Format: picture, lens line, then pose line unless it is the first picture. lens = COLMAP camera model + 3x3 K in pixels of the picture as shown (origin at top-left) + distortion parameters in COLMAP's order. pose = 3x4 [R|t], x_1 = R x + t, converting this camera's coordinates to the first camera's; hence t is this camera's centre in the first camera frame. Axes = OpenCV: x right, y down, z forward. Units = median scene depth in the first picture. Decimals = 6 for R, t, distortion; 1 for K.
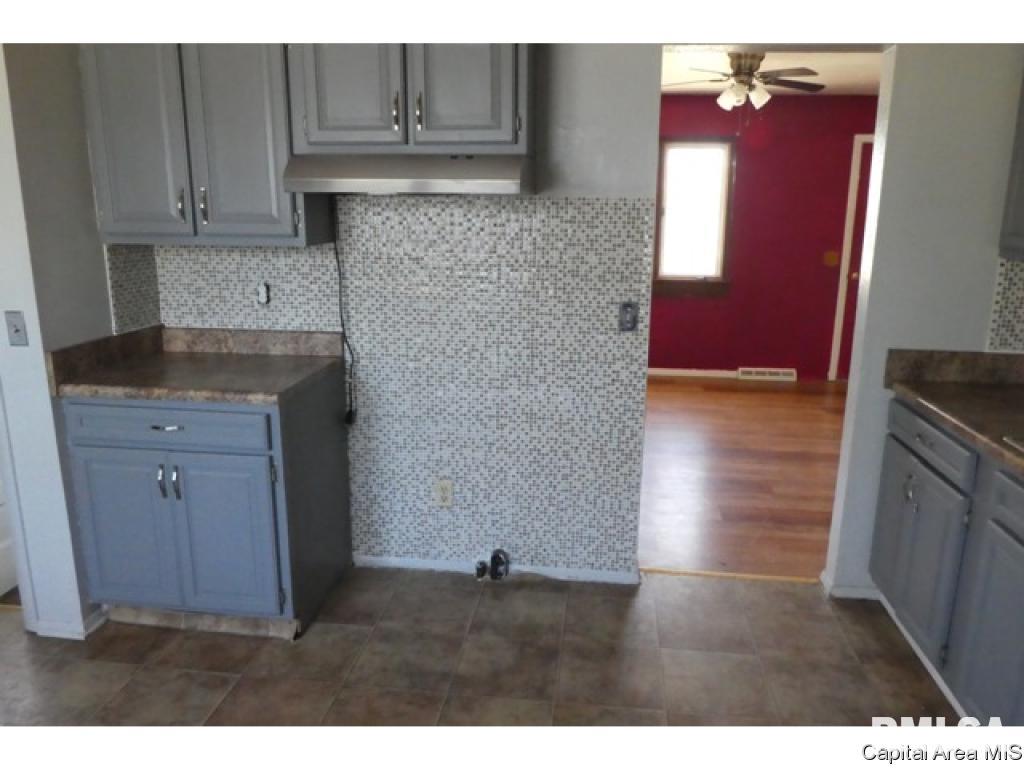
lens RADIAL K [[745.8, 0, 513.5], [0, 745.8, 378.8], [0, 0, 1]] dist [-0.012133, -0.001641]
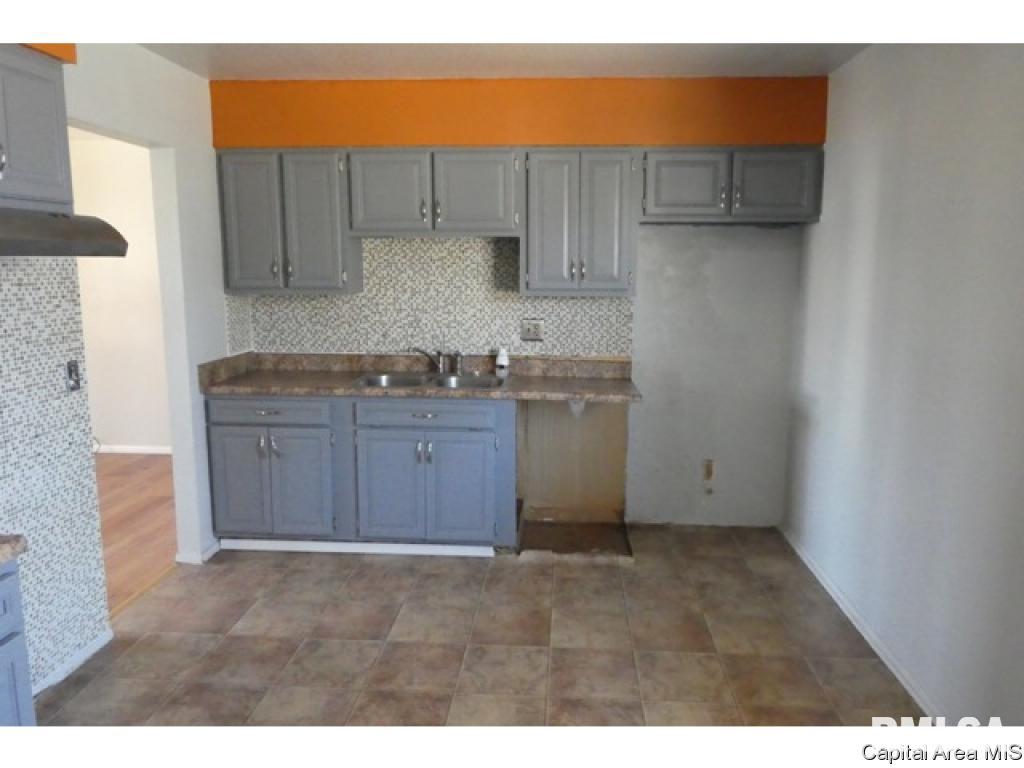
lens RADIAL K [[745.8, 0, 512.6], [0, 745.8, 383.1], [0, 0, 1]] dist [-0.012133, -0.001641]
pose [[-0.043532, -0.170905, 0.984325, -0.846473], [0.224192, 0.958460, 0.176329, -0.117487], [-0.973572, 0.228354, -0.003408, 0.433564]]
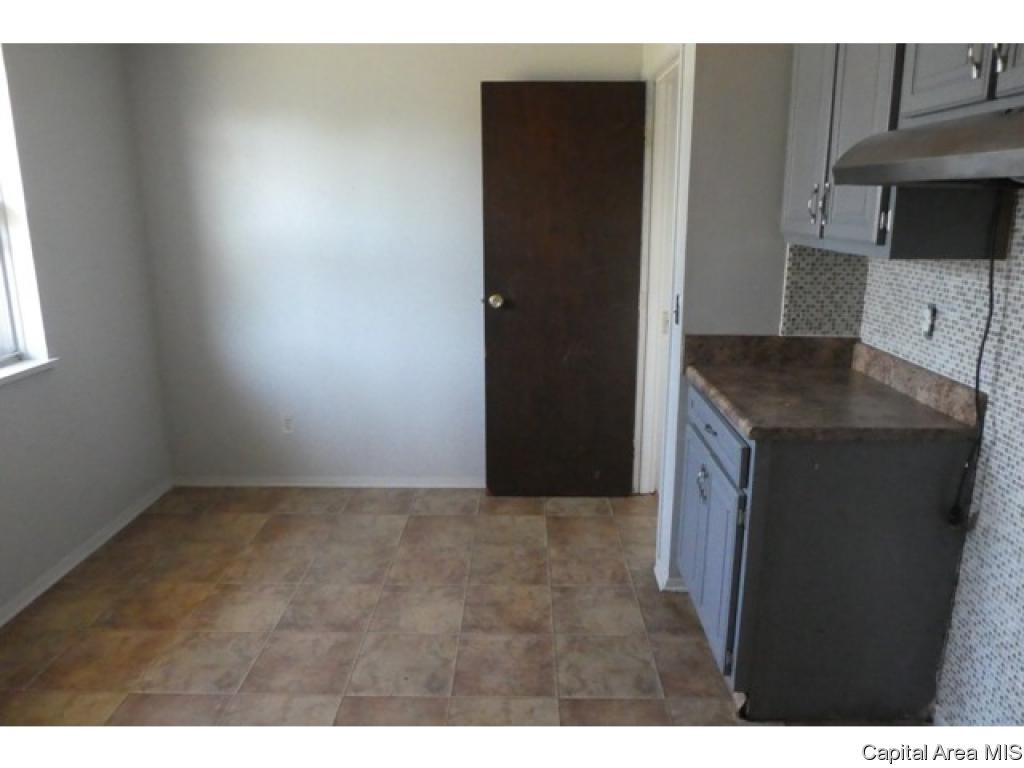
lens RADIAL K [[745.8, 0, 510.8], [0, 745.8, 382.6], [0, 0, 1]] dist [-0.012133, -0.001641]
pose [[0.112596, 0.229139, -0.966859, 0.333754], [-0.226673, 0.953313, 0.199531, -0.099769], [0.967441, 0.196695, 0.159280, 0.440894]]
